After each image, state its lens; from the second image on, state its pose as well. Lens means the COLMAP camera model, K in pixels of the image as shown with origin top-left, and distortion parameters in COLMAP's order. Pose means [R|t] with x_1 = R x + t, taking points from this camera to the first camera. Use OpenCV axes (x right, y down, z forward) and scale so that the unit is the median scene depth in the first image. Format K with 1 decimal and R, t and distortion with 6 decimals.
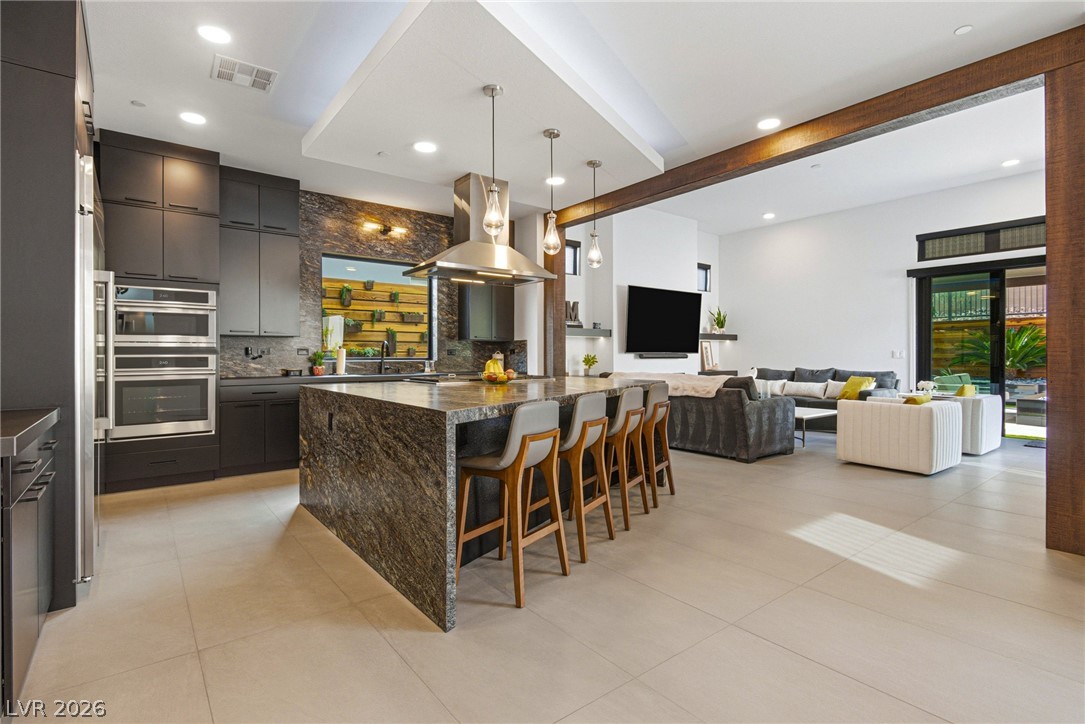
lens RADIAL K [[554.3, 0, 540.6], [0, 554.3, 354.4], [0, 0, 1]] dist [0.004880, -0.001956]
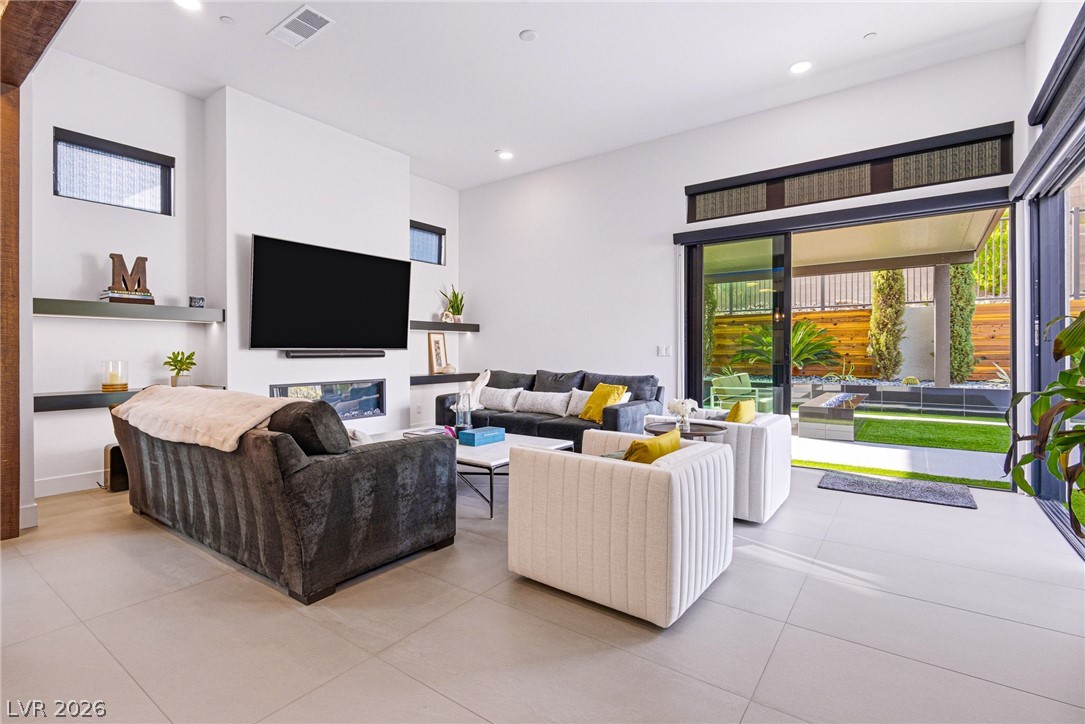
lens RADIAL K [[504.1, 0, 537.6], [0, 504.1, 352.0], [0, 0, 1]] dist [0.008477, -0.005975]
pose [[0.966724, -0.000001, 0.255820, 0.302879], [-0.000696, 0.999996, 0.002636, -0.000747], [-0.255819, -0.002726, 0.966721, 0.388230]]
